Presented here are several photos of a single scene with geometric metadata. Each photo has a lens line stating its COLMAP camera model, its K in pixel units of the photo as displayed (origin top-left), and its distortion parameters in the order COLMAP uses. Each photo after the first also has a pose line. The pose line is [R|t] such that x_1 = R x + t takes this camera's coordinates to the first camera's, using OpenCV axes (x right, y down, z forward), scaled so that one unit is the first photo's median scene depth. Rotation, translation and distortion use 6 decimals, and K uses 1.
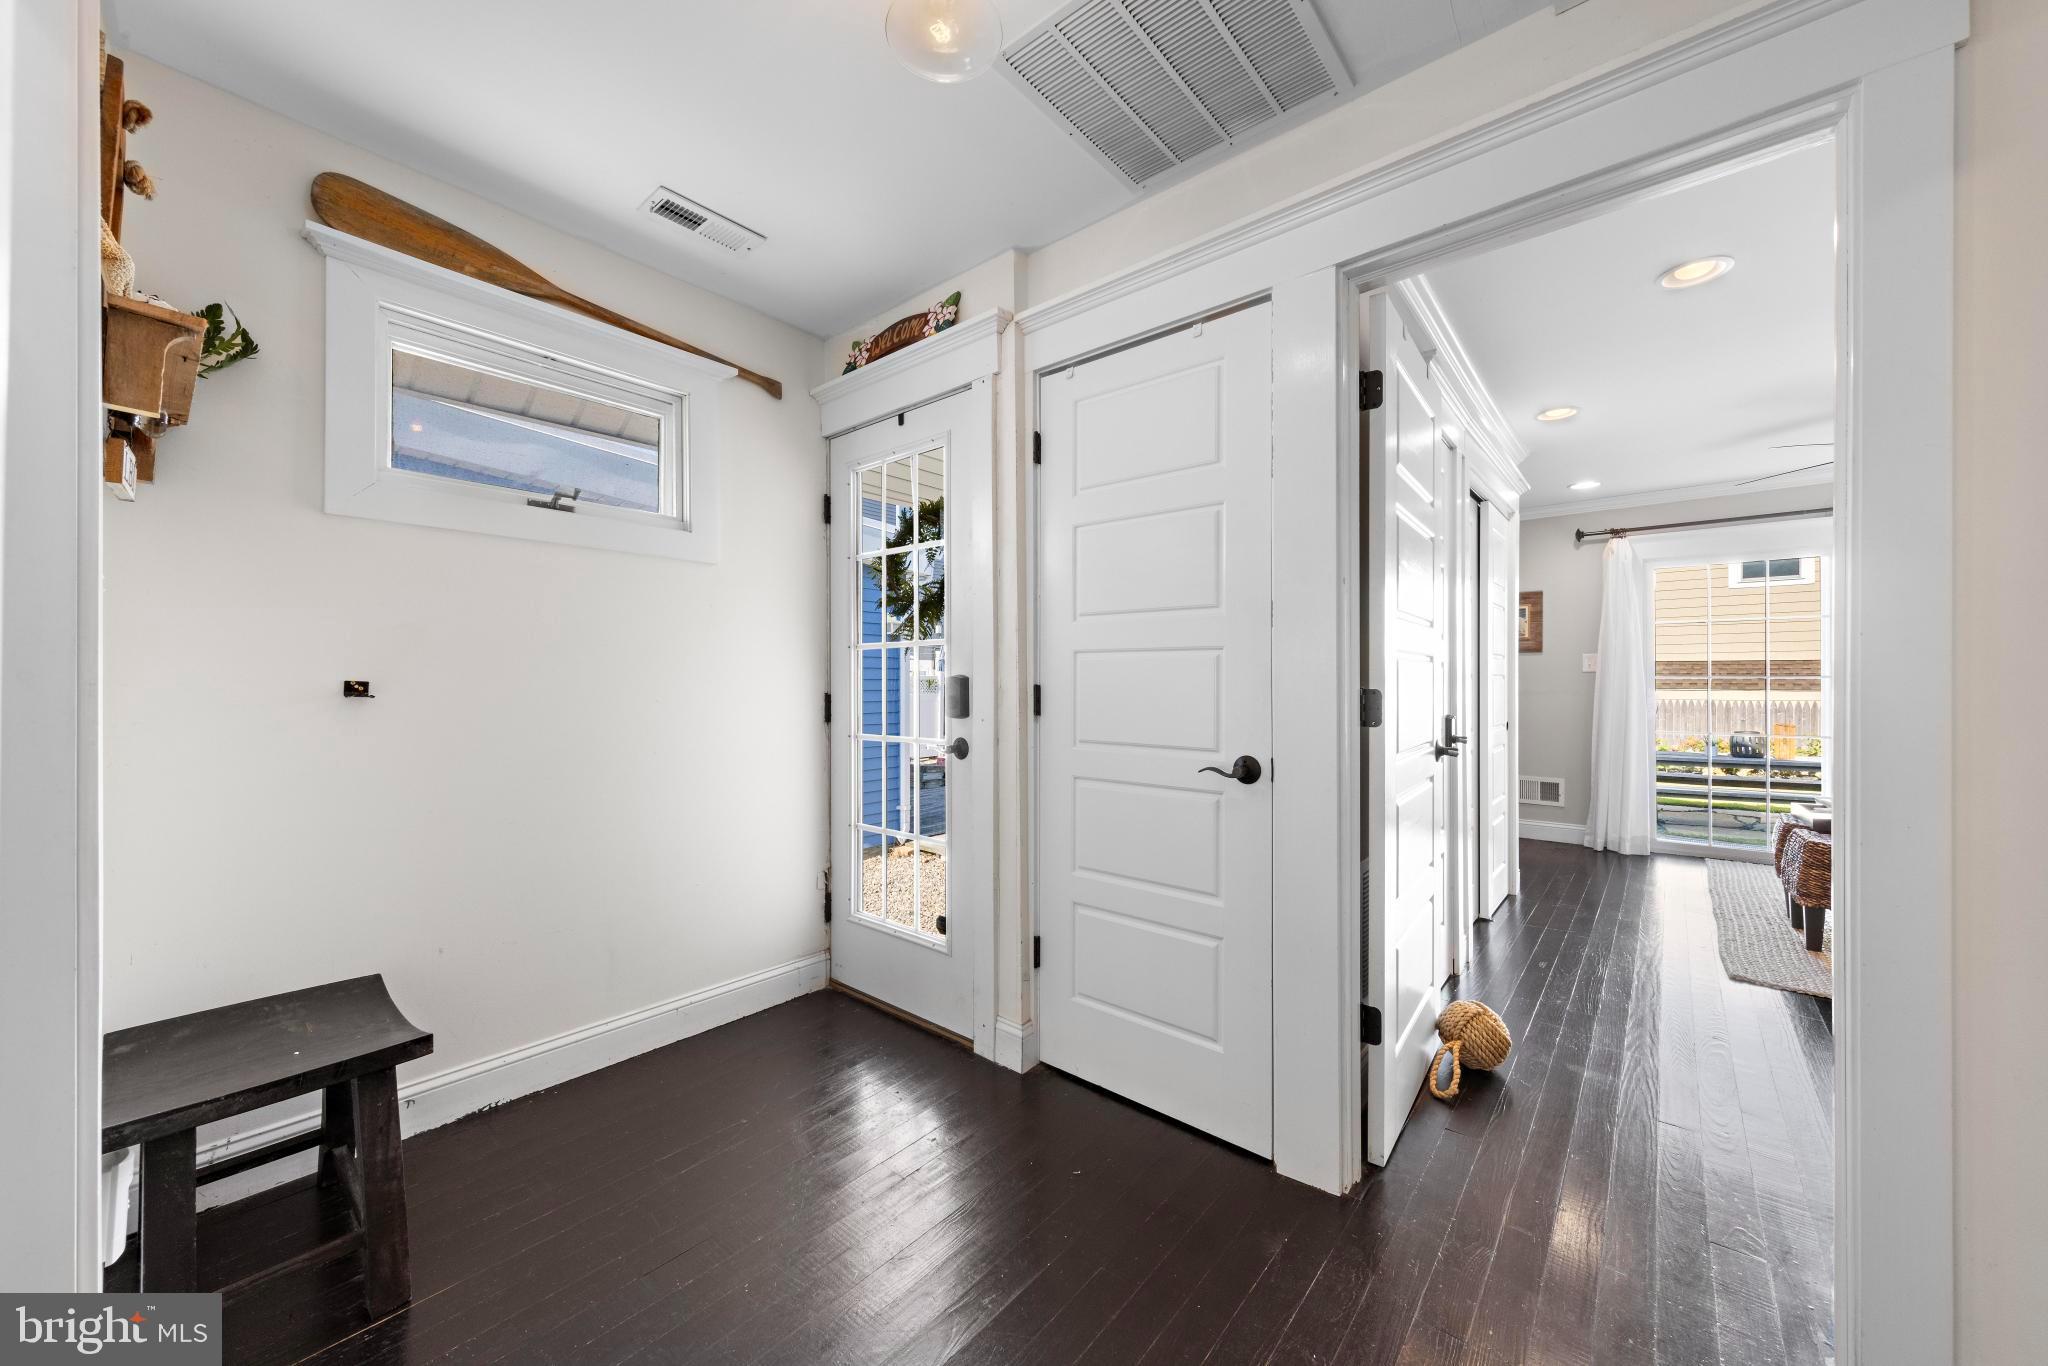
lens RADIAL K [[748.1, 0, 1024.0], [0, 748.1, 683.0], [0, 0, 1]] dist [0.000275, 0.000021]
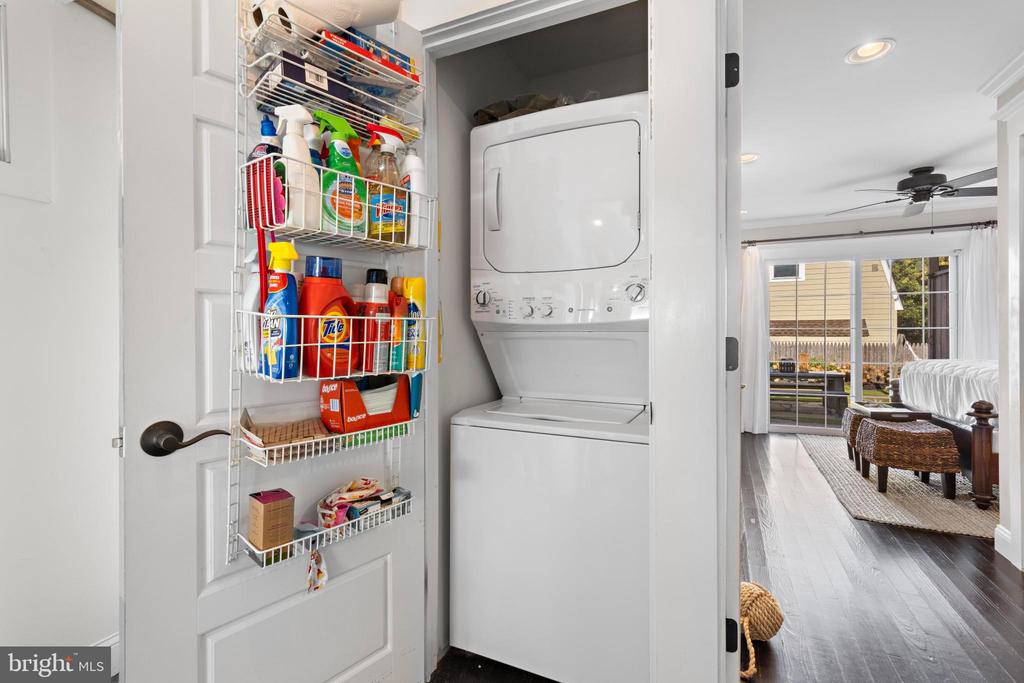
lens RADIAL K [[470.7, 0, 512.0], [0, 470.7, 341.5], [0, 0, 1]] dist [0.001614, 0.000283]
pose [[0.961394, -0.009780, 0.275001, -0.014716], [0.005564, 0.999855, 0.016108, 0.000000], [-0.275118, -0.013956, 0.961309, 0.133071]]
